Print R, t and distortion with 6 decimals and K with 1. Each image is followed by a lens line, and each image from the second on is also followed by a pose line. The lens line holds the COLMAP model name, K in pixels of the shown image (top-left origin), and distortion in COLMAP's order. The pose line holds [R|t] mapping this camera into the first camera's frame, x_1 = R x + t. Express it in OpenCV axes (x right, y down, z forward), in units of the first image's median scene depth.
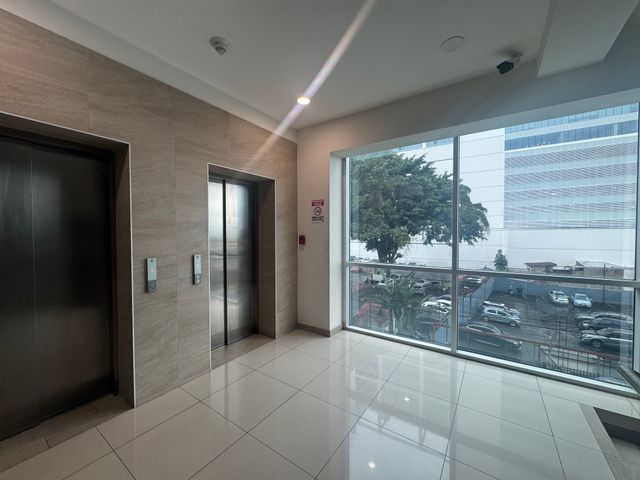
lens RADIAL K [[256.0, 0, 318.9], [0, 256.0, 239.2], [0, 0, 1]] dist [-0.002884, -0.000137]
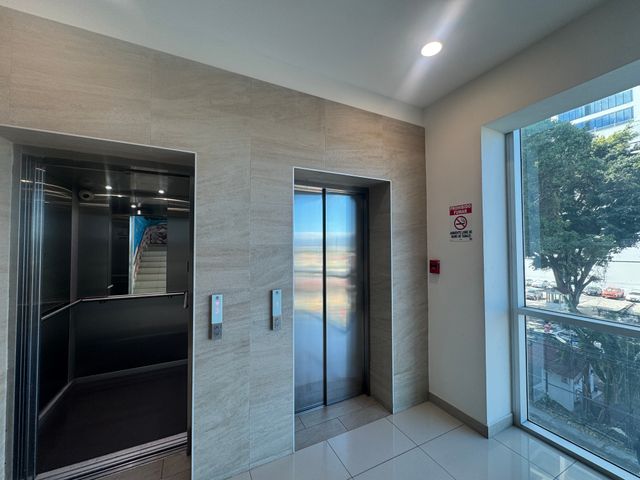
lens RADIAL K [[256.0, 0, 318.9], [0, 256.0, 239.2], [0, 0, 1]] dist [-0.002884, -0.000137]
pose [[0.872812, -0.016052, -0.487793, -0.002475], [-0.008572, 0.998801, -0.048205, -0.038705], [0.487981, 0.046255, 0.871628, 0.304334]]
